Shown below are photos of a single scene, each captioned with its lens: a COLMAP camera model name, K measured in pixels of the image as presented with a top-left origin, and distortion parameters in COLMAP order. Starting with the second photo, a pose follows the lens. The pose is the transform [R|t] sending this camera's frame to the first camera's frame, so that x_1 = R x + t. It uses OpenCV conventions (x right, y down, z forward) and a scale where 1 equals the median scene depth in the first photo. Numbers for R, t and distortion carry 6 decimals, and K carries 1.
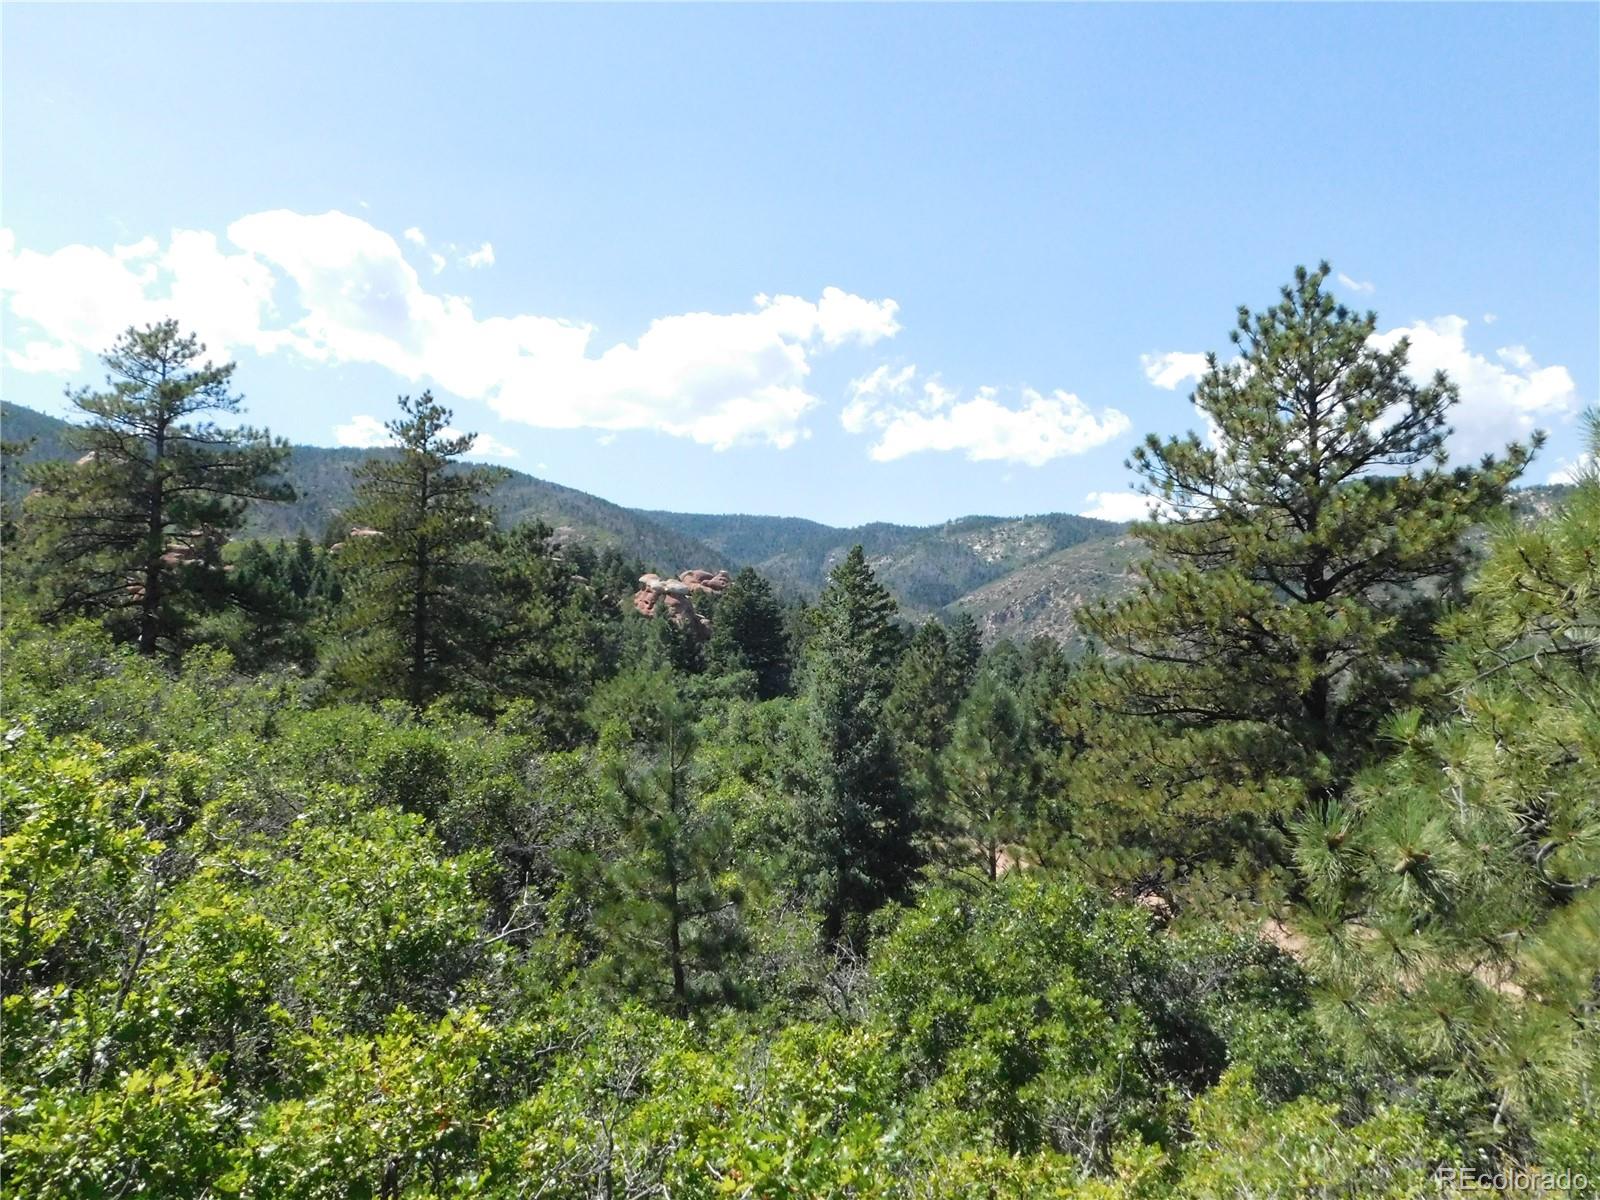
lens RADIAL K [[1185.7, 0, 805.0], [0, 1185.7, 601.6], [0, 0, 1]] dist [-0.014902, 0.014880]
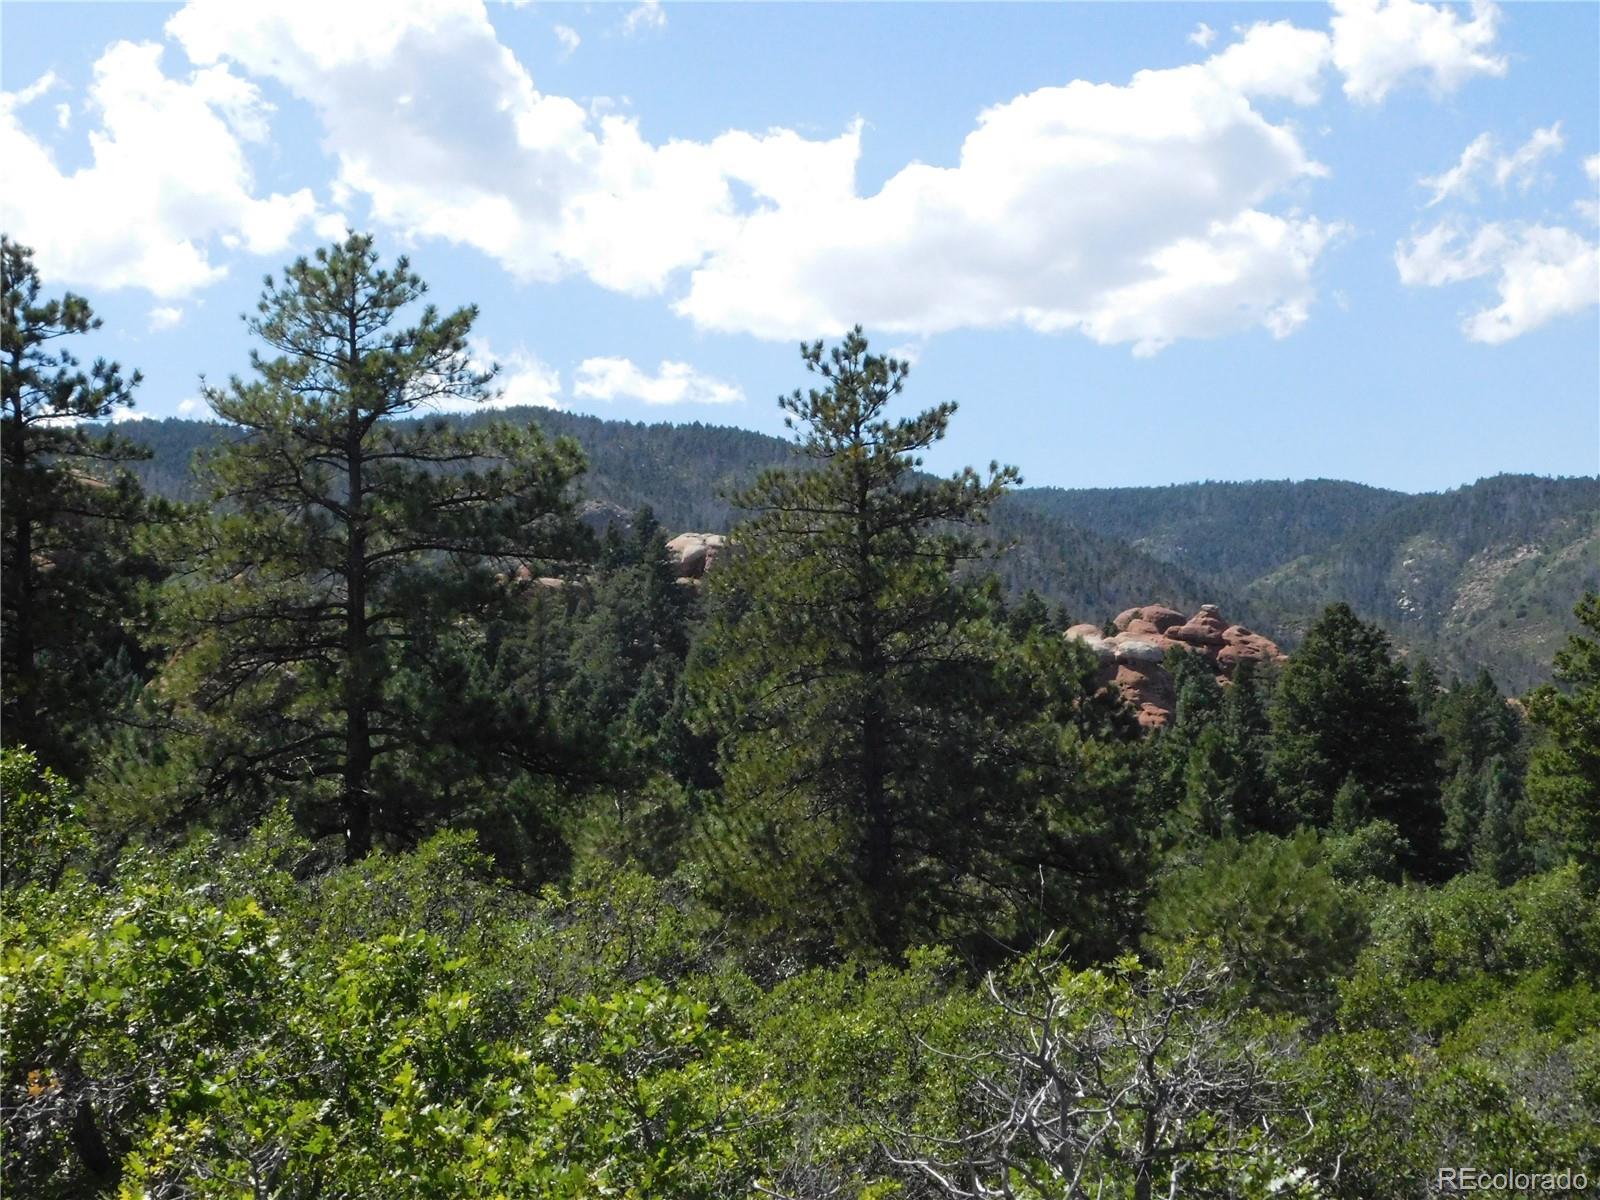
lens RADIAL K [[2428.9, 0, 808.2], [0, 2428.9, 601.3], [0, 0, 1]] dist [0.046134, -0.120293]
pose [[0.975389, -0.071582, -0.208549, -0.122387], [0.065896, 0.997244, -0.034092, -0.024422], [0.210415, 0.019510, 0.977418, -0.027934]]
